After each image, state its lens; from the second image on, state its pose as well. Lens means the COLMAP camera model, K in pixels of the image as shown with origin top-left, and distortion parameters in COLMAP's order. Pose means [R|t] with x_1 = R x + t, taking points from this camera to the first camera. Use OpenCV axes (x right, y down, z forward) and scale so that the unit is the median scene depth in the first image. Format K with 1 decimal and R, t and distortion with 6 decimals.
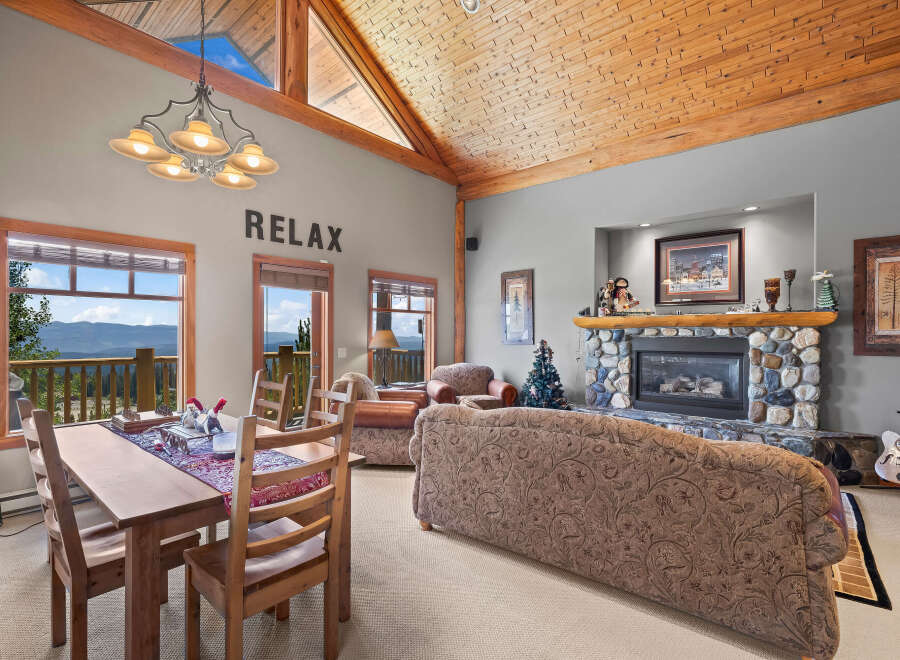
lens RADIAL K [[442.1, 0, 446.5], [0, 442.1, 331.9], [0, 0, 1]] dist [-0.002692, 0.000462]
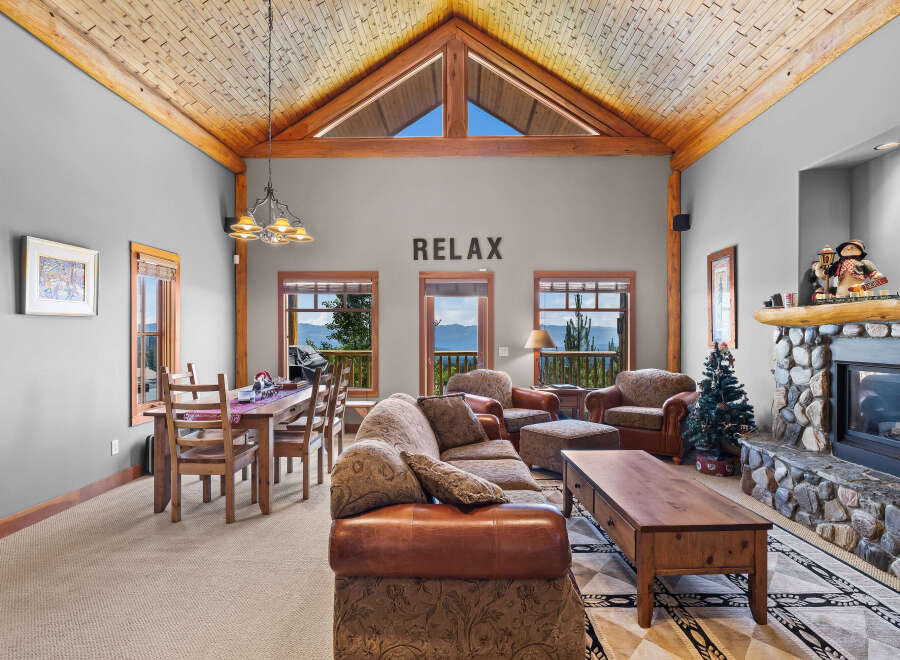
lens RADIAL K [[467.0, 0, 450.8], [0, 467.0, 334.7], [0, 0, 1]] dist [-0.004353, -0.000183]
pose [[0.638124, -0.000524, -0.769934, 0.582671], [0.002996, 0.999994, 0.001803, 0.003264], [0.769928, -0.003457, 0.638122, 0.176152]]
